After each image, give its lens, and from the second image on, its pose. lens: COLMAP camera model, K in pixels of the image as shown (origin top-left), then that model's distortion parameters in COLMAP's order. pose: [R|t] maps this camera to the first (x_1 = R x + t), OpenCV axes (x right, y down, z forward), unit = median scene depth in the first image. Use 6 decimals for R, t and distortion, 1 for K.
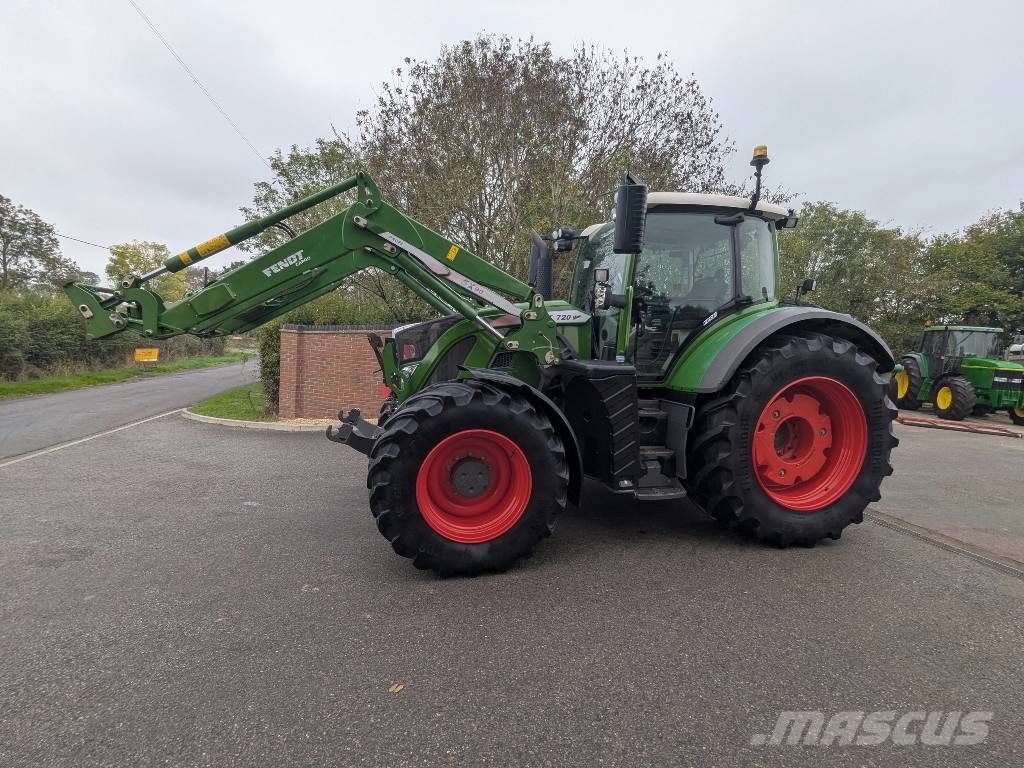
lens RADIAL K [[485.8, 0, 512.0], [0, 485.8, 385.2], [0, 0, 1]] dist [0.000564, -0.000239]
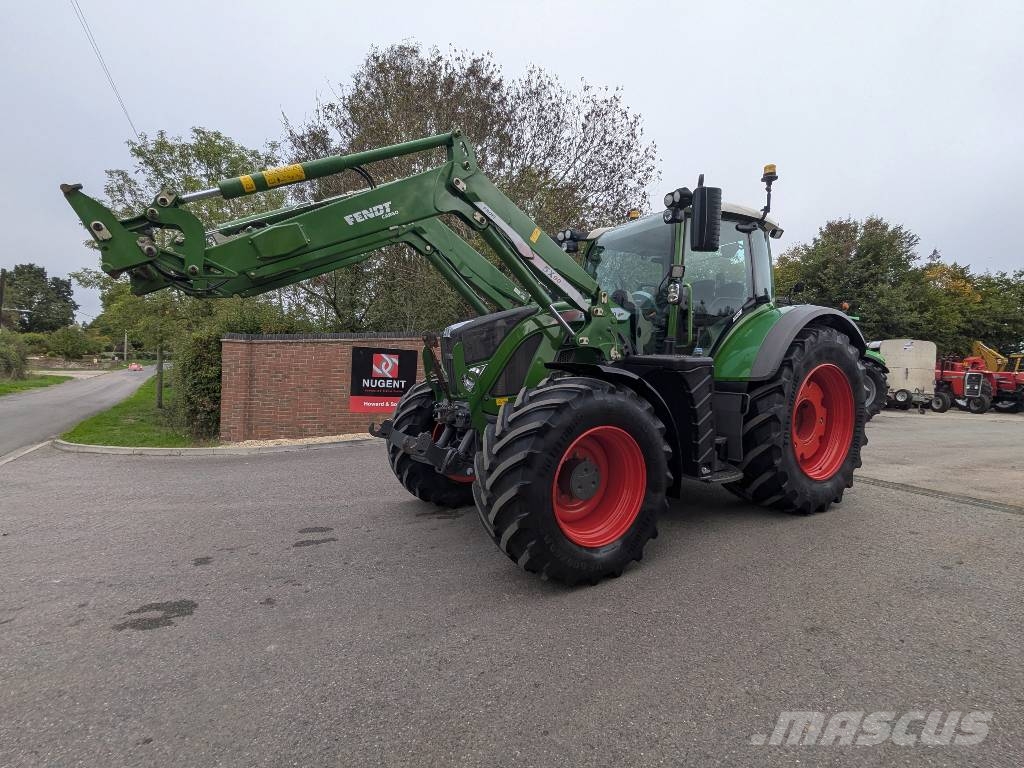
lens RADIAL K [[485.8, 0, 514.5], [0, 485.8, 382.7], [0, 0, 1]] dist [0.000564, -0.000239]
pose [[0.955172, -0.039292, 0.293434, -0.417628], [0.048529, 0.998527, -0.024260, 0.018632], [-0.292048, 0.037412, 0.955672, 0.096889]]
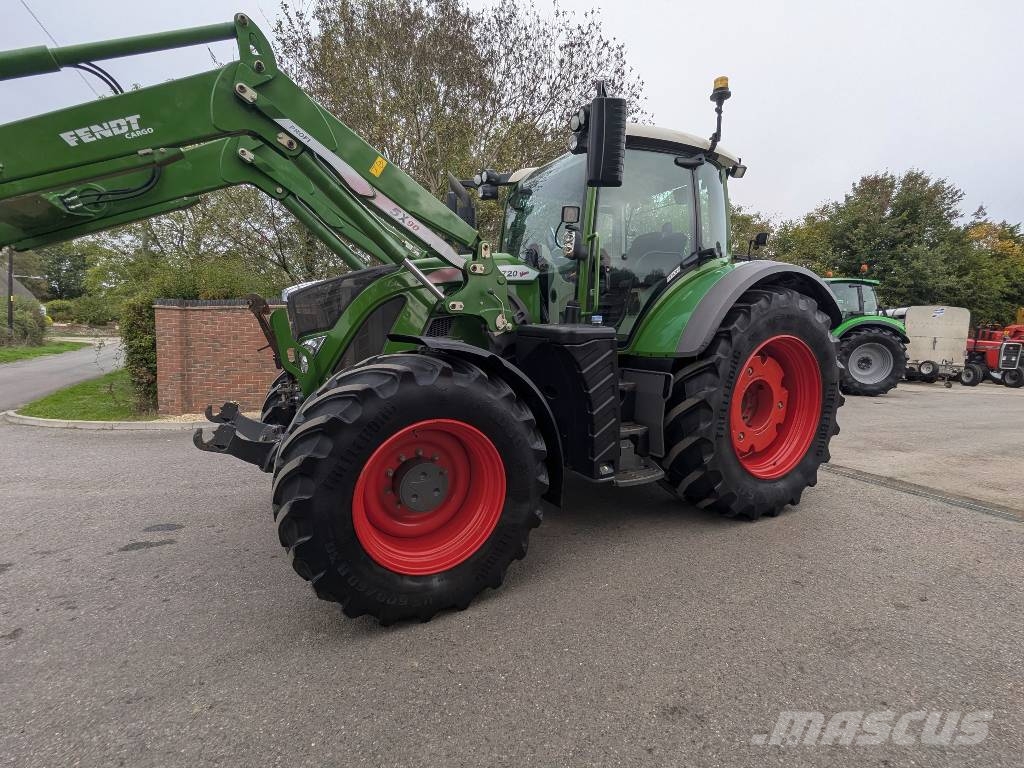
lens RADIAL K [[485.8, 0, 513.5], [0, 485.8, 384.8], [0, 0, 1]] dist [0.000564, -0.000239]
pose [[0.968453, -0.052805, 0.243537, -0.103594], [0.043148, 0.998063, 0.044819, 0.011909], [-0.245432, -0.032897, 0.968856, 0.210099]]
